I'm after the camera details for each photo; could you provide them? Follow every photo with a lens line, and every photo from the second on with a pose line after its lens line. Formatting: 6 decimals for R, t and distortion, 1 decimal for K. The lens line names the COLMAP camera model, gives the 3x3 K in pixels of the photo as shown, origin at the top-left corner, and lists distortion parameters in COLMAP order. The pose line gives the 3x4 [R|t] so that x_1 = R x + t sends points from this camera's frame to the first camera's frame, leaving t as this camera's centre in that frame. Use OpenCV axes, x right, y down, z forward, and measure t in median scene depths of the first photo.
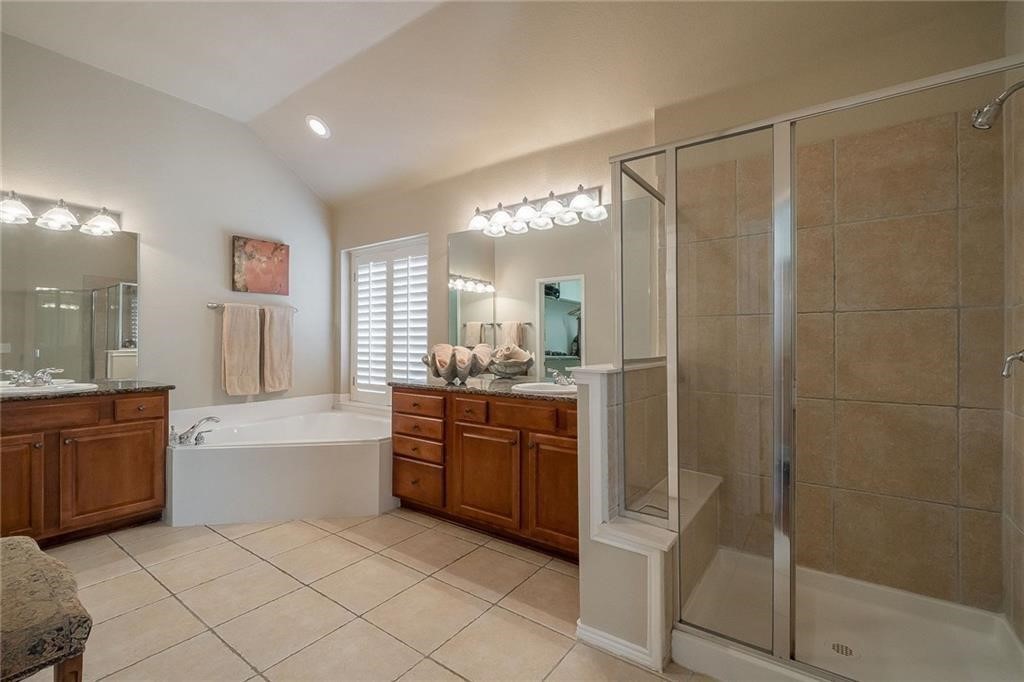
lens RADIAL K [[444.0, 0, 512.7], [0, 444.0, 338.5], [0, 0, 1]] dist [-0.006601, -0.000879]
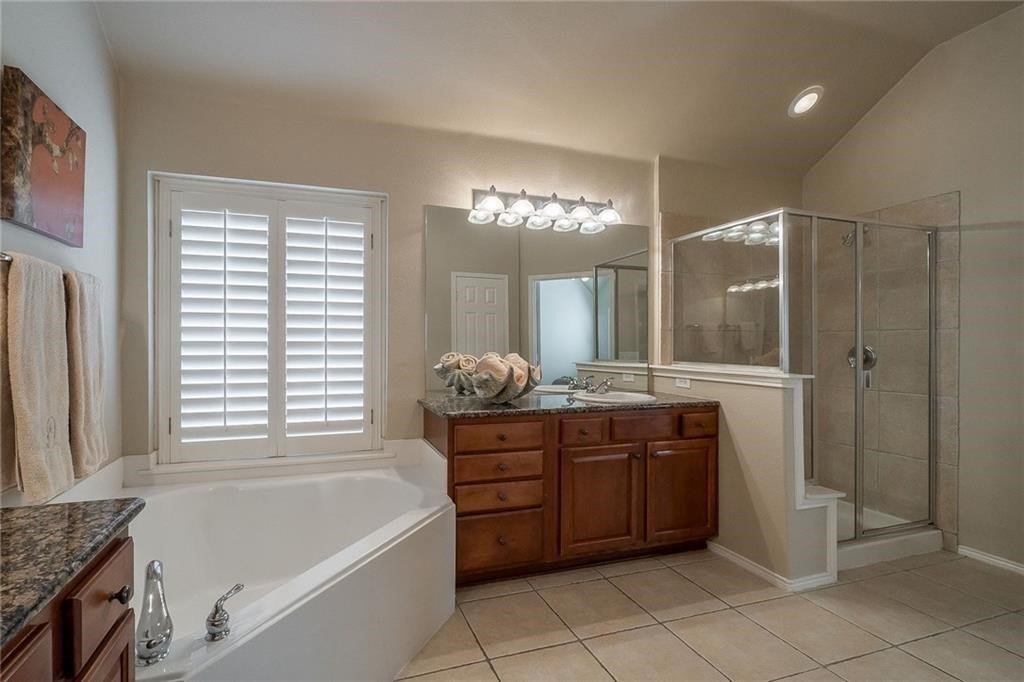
lens RADIAL K [[444.0, 0, 512.1], [0, 444.0, 347.8], [0, 0, 1]] dist [-0.006601, -0.000879]
pose [[0.605909, -0.001927, 0.795531, -0.810276], [-0.007716, 0.999936, 0.008299, -0.006581], [-0.795496, -0.011167, 0.605856, 0.547604]]
